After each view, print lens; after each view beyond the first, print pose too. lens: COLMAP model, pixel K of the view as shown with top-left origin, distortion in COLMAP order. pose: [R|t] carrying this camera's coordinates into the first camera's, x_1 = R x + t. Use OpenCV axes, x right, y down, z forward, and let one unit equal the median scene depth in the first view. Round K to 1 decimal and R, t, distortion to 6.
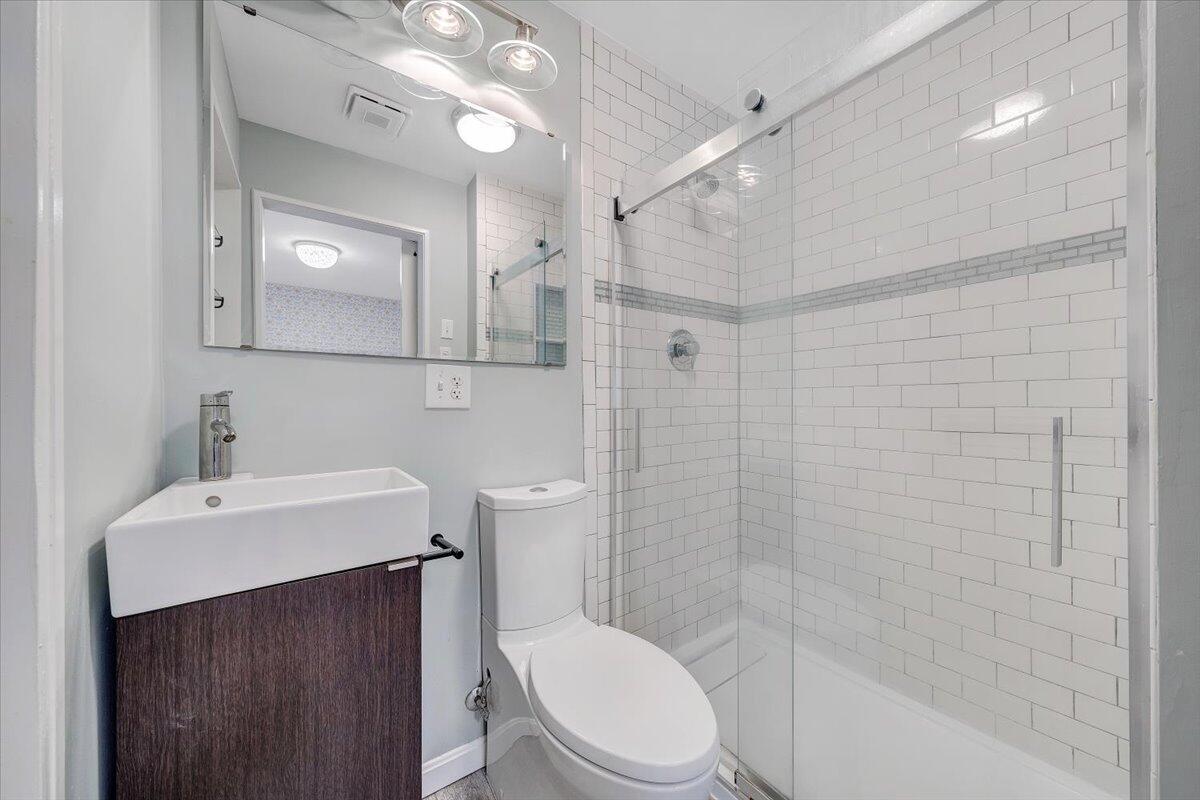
lens RADIAL K [[416.0, 0, 608.9], [0, 416.0, 400.3], [0, 0, 1]] dist [0.000642, -0.000875]
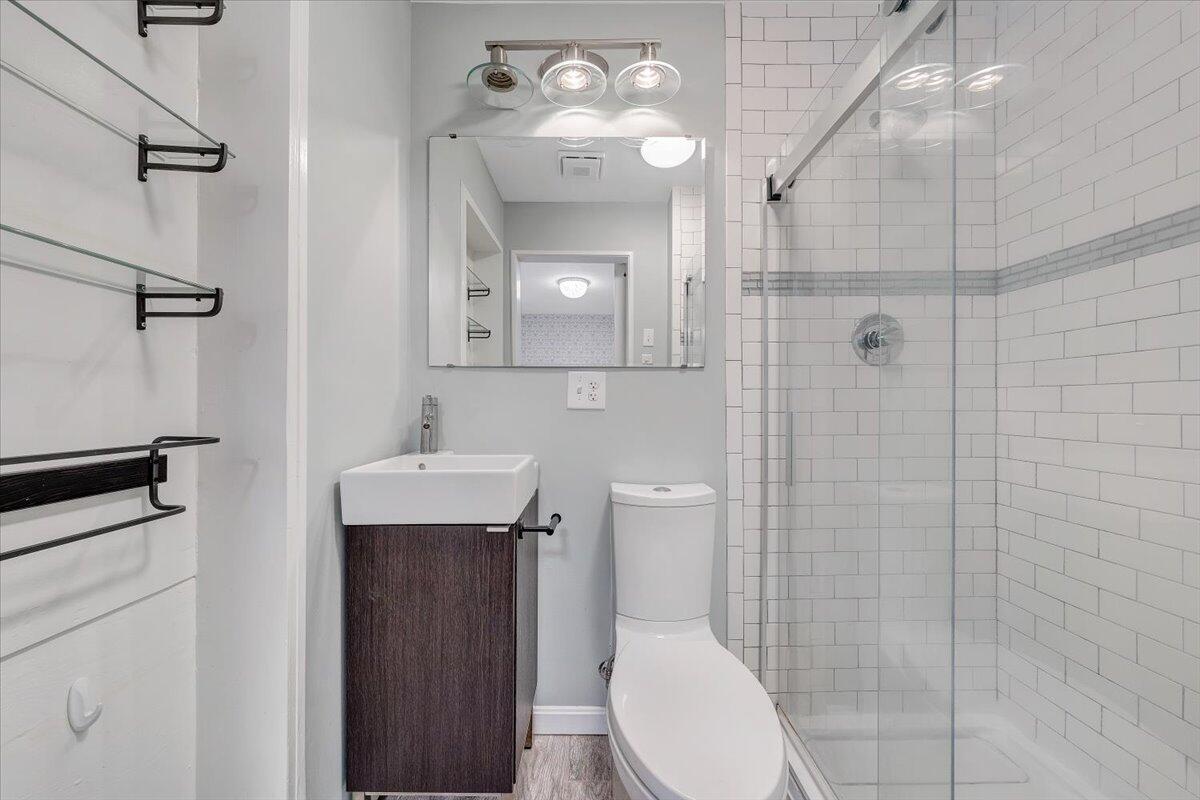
lens RADIAL K [[416.0, 0, 608.4], [0, 416.0, 402.2], [0, 0, 1]] dist [0.000642, -0.000875]
pose [[0.816875, 0.000308, -0.576814, 0.253941], [-0.002770, 0.999990, -0.003389, 0.003250], [0.576807, 0.004366, 0.816869, 0.071009]]
